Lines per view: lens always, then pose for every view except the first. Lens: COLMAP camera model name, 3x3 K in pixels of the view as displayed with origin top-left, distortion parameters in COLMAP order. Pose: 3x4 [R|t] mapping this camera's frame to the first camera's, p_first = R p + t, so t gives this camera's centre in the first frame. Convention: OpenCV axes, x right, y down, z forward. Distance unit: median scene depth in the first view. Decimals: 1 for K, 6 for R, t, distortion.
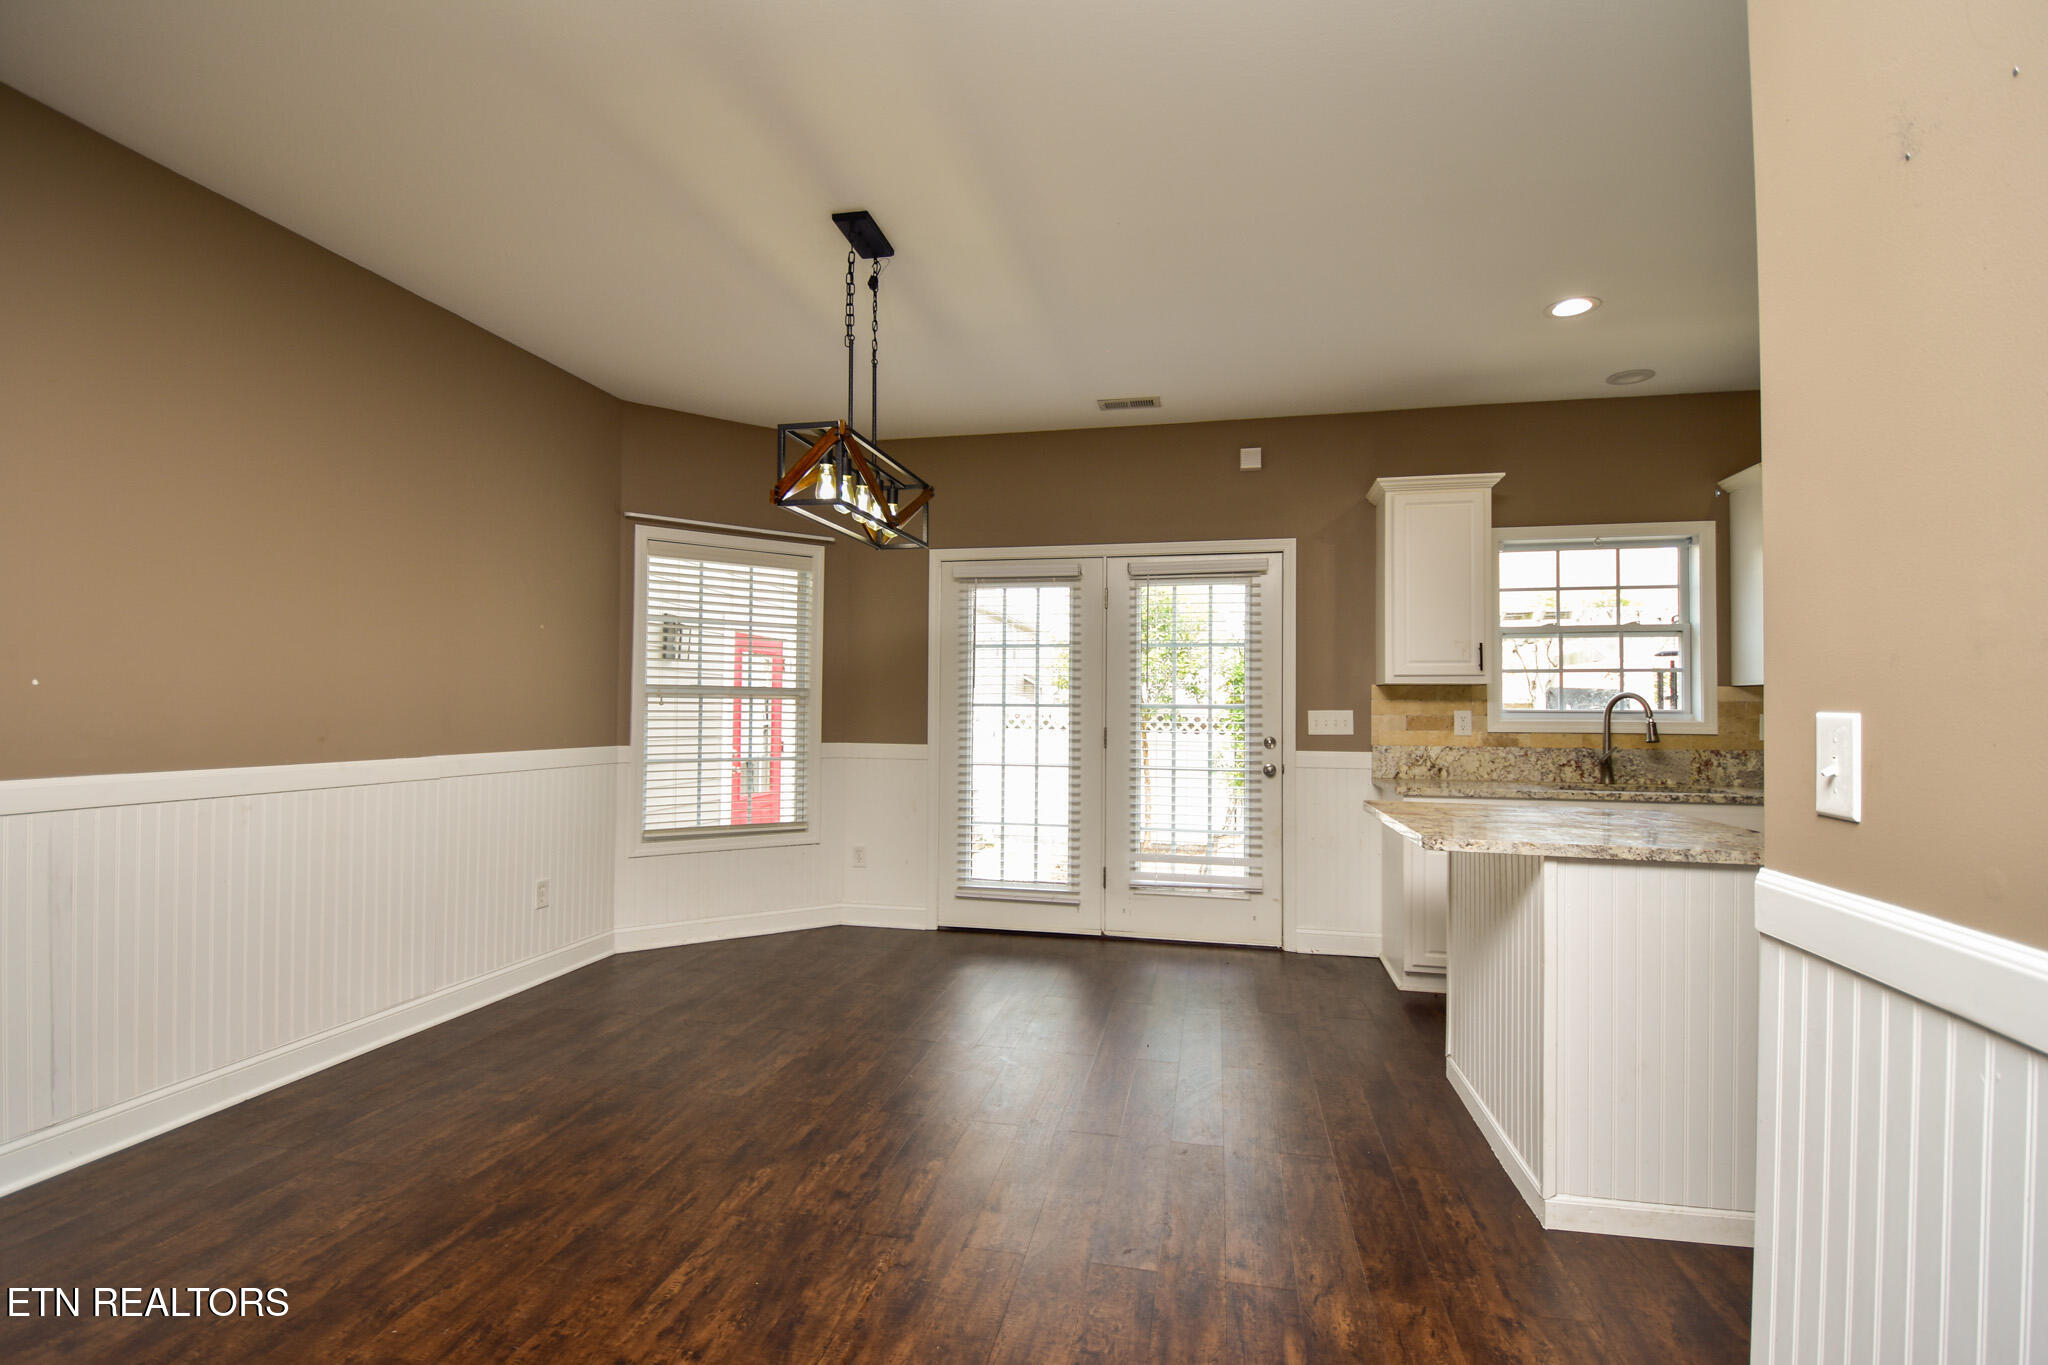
lens RADIAL K [[896.7, 0, 1024.8], [0, 896.7, 688.4], [0, 0, 1]] dist [-0.001783, -0.000255]
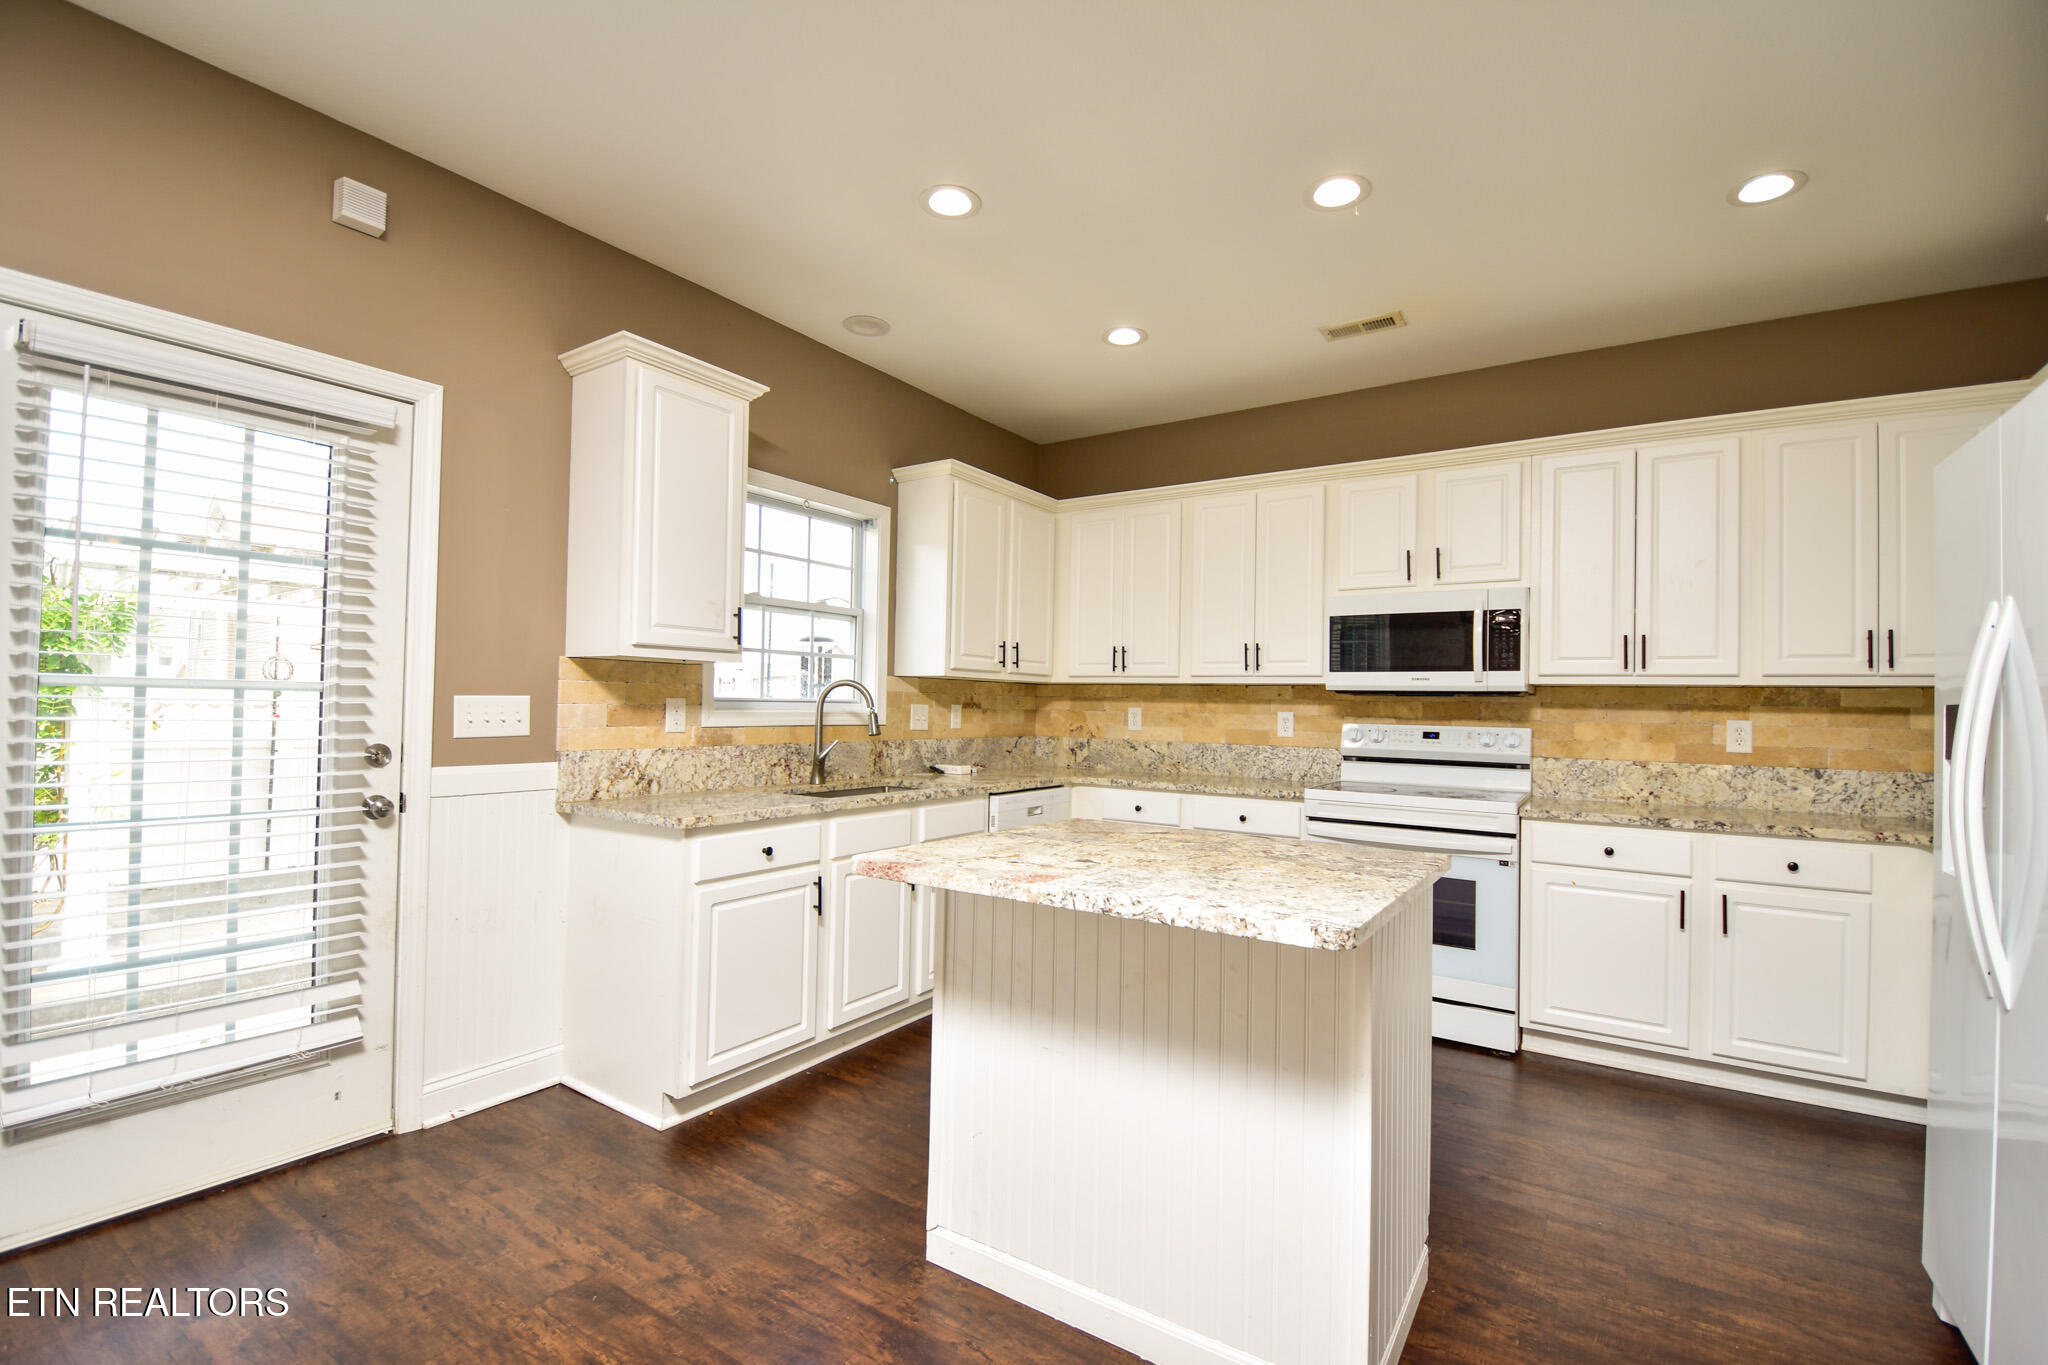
lens RADIAL K [[896.7, 0, 1024.8], [0, 896.7, 688.4], [0, 0, 1]] dist [-0.001783, -0.000255]
pose [[0.373945, 0.018079, 0.927275, -0.079559], [-0.035739, 0.999348, -0.005072, 0.010653], [-0.926762, -0.031244, 0.374347, 0.466661]]
